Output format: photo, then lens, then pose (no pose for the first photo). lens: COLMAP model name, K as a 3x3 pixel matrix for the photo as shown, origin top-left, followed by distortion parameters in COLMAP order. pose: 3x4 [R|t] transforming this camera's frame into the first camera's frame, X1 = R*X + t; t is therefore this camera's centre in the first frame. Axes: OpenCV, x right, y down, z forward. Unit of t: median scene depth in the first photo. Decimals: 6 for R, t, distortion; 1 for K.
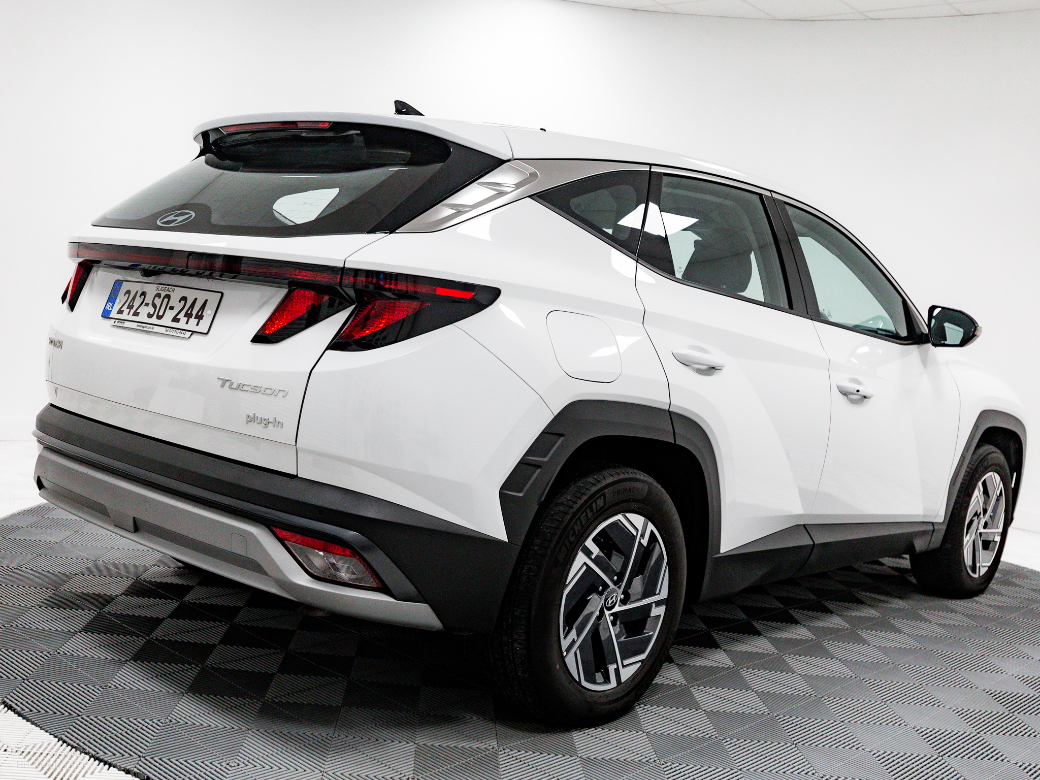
lens RADIAL K [[1121.1, 0, 520.0], [0, 1121.1, 390.0], [0, 0, 1]] dist [0.017637, 0.002189]
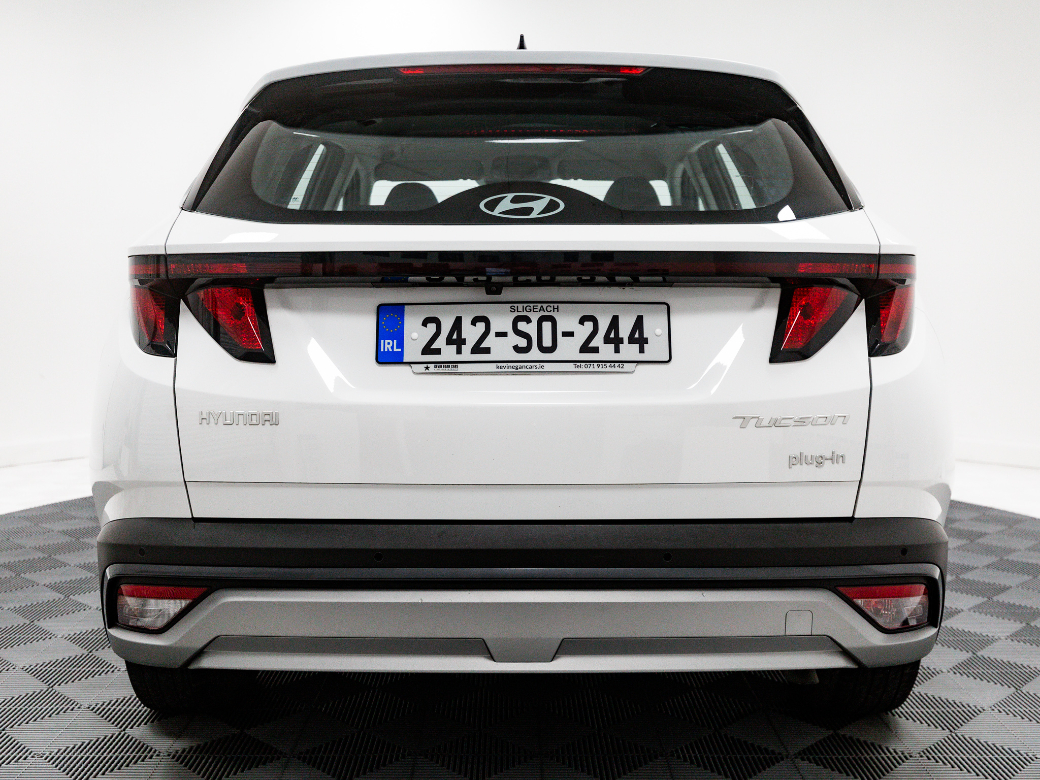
lens RADIAL K [[1121.1, 0, 520.0], [0, 1121.1, 390.0], [0, 0, 1]] dist [0.017637, 0.002189]
pose [[0.741677, -0.167183, 0.649588, -0.722689], [0.129178, 0.985913, 0.106251, -0.106364], [-0.658200, 0.005109, 0.752825, 0.446725]]
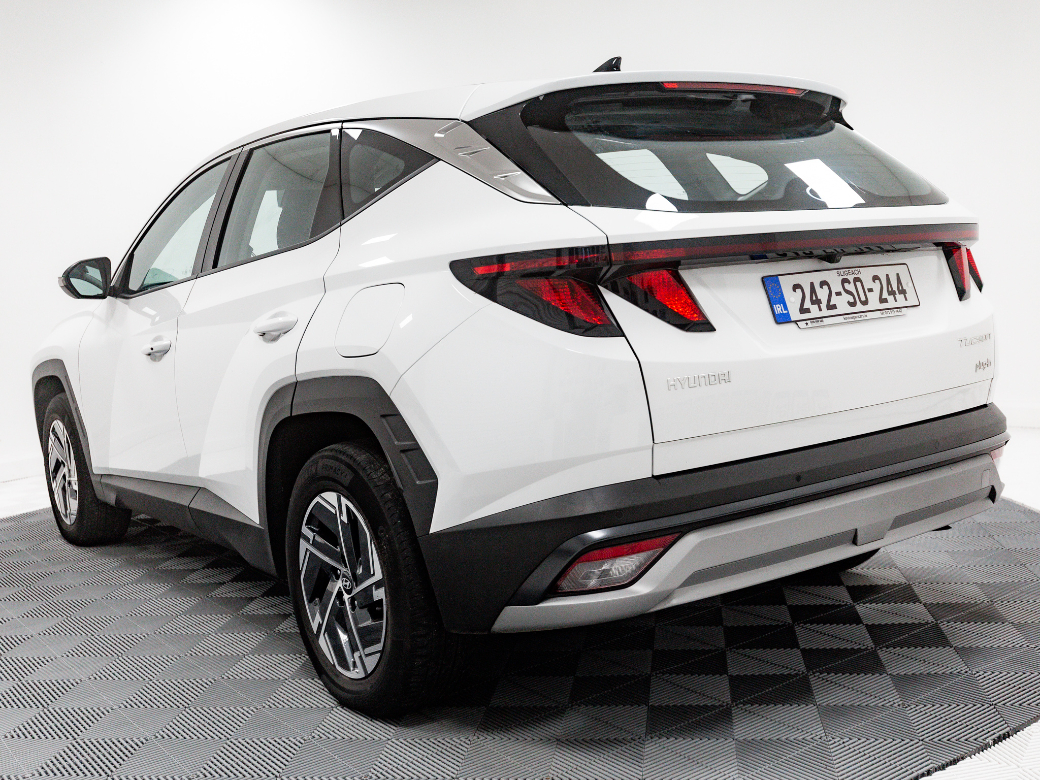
lens RADIAL K [[1121.1, 0, 520.0], [0, 1121.1, 390.0], [0, 0, 1]] dist [0.017637, 0.002189]
pose [[0.196464, -0.220095, 0.955489, -1.164565], [0.163053, 0.968246, 0.189508, -0.197752], [-0.966859, 0.118564, 0.226113, 0.982719]]
